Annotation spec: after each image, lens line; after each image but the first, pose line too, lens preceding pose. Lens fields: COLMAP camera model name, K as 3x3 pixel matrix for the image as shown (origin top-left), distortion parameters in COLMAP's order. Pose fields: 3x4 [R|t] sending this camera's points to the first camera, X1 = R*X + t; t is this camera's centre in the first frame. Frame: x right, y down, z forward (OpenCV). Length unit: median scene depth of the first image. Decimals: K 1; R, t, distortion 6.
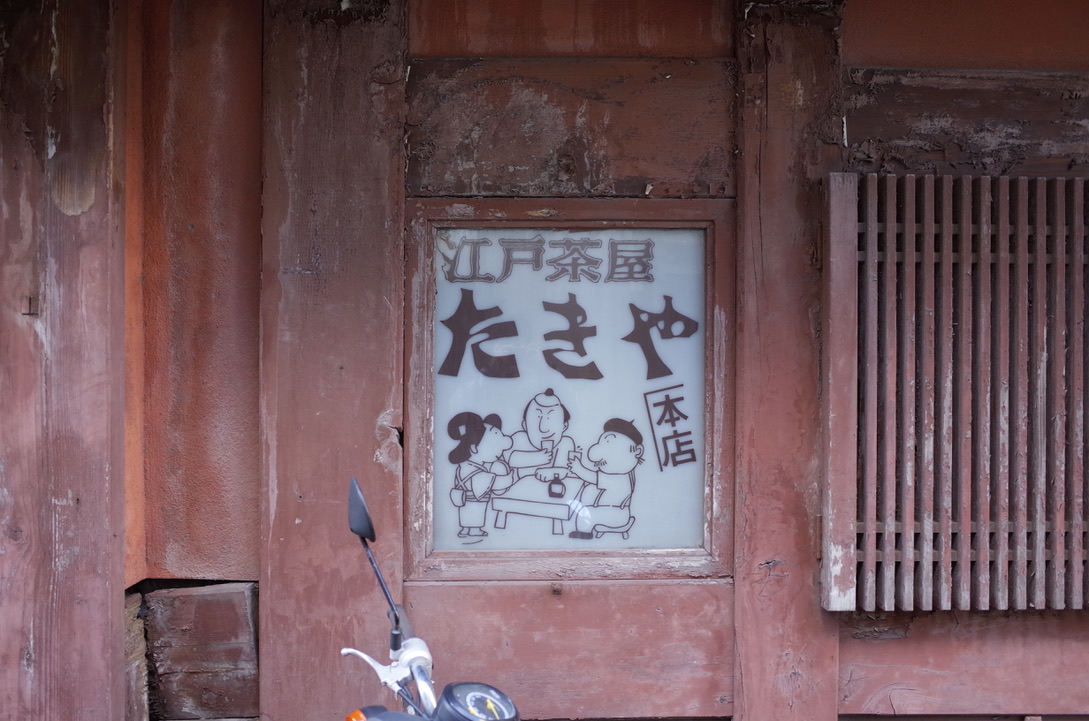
lens RADIAL K [[858.8, 0, 547.1], [0, 858.8, 356.0], [0, 0, 1]] dist [-0.073339, 0.067304]
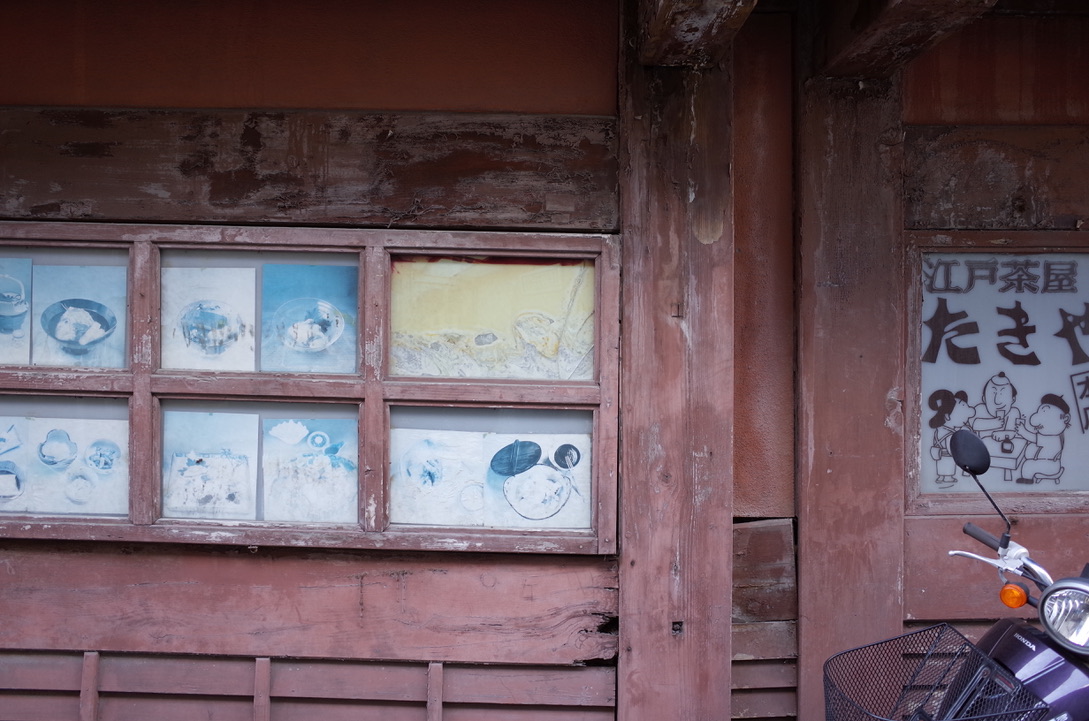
lens RADIAL K [[858.8, 0, 541.2], [0, 858.8, 357.0], [0, 0, 1]] dist [-0.073339, 0.067304]
pose [[0.999948, -0.002460, -0.009897, -0.727057], [0.002445, 0.999996, -0.001501, 0.015310], [0.009901, 0.001477, 0.999950, -0.341476]]
